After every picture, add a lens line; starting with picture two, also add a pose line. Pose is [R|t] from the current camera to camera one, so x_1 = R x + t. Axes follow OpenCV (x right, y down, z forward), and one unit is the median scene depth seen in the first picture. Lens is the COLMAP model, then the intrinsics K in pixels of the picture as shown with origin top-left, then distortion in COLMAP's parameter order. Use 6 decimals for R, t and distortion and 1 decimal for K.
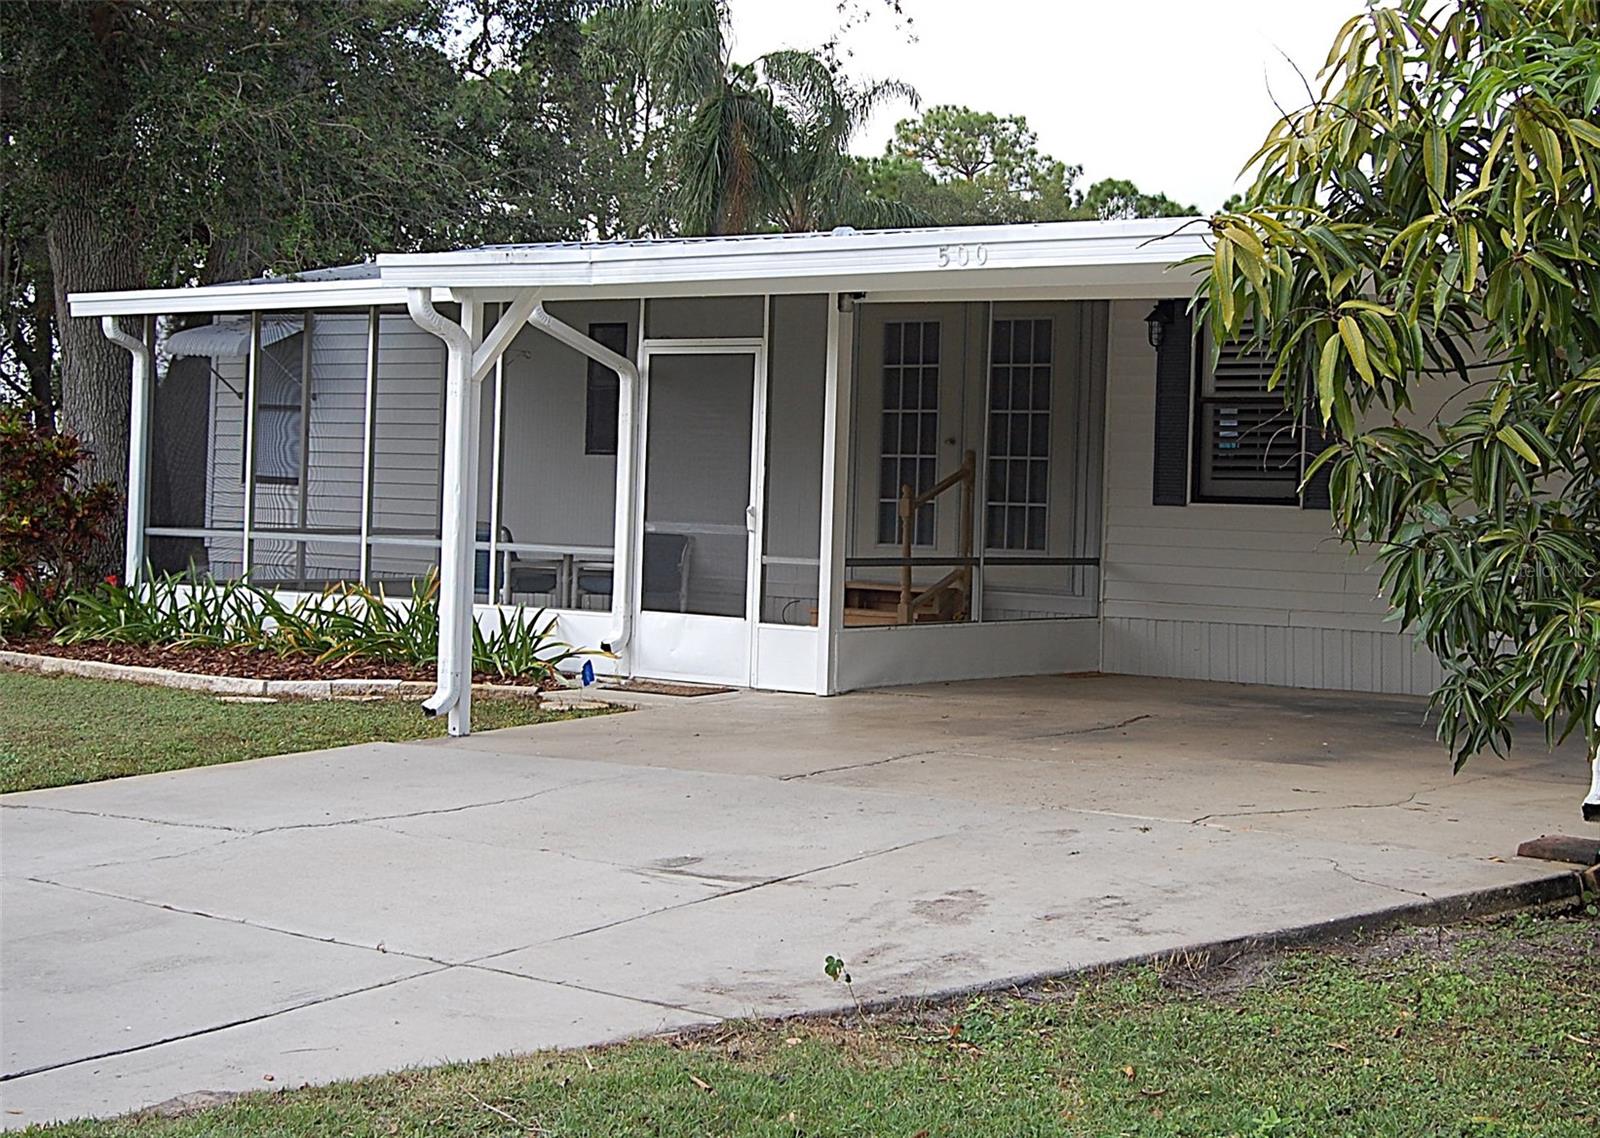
lens RADIAL K [[2572.4, 0, 801.0], [0, 2572.4, 567.8], [0, 0, 1]] dist [-0.117724, 0.000000]
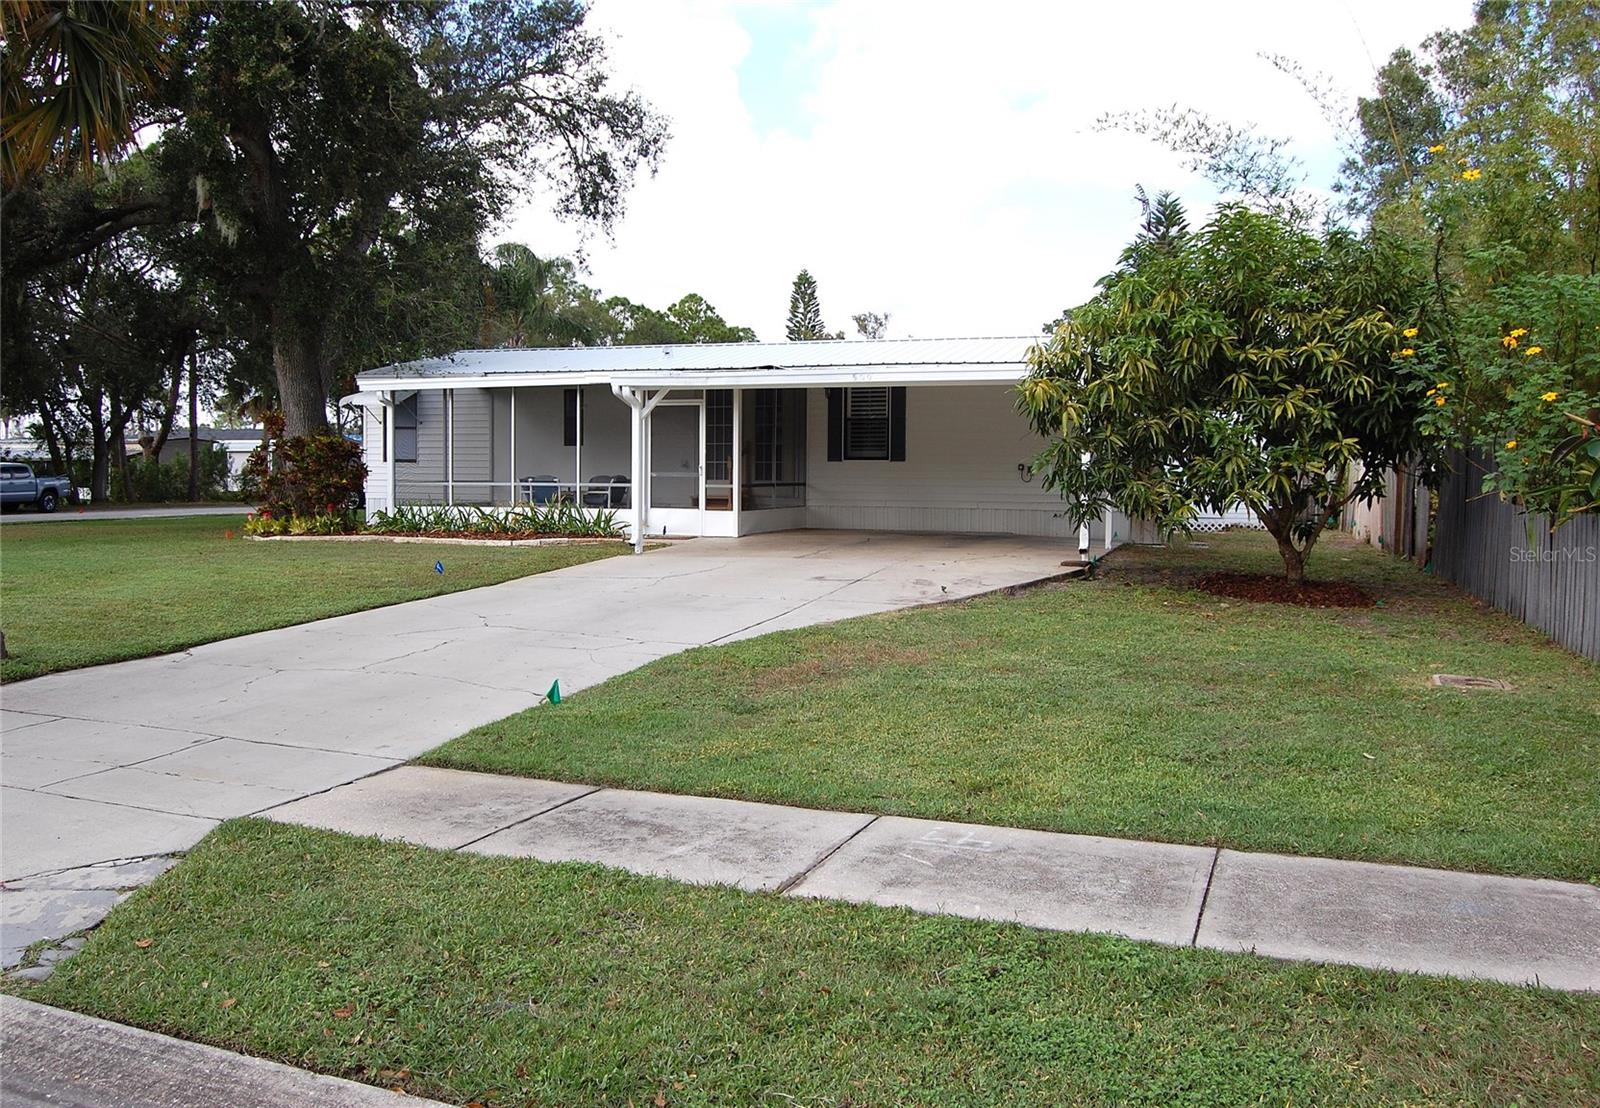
lens RADIAL K [[1297.1, 0, 797.3], [0, 1297.1, 552.9], [0, 0, 1]] dist [-0.003091, -0.000186]
pose [[0.967886, -0.043314, 0.247632, -0.247973], [0.032361, 0.998317, 0.048131, 0.004005], [-0.249300, -0.038571, 0.967658, -0.280425]]
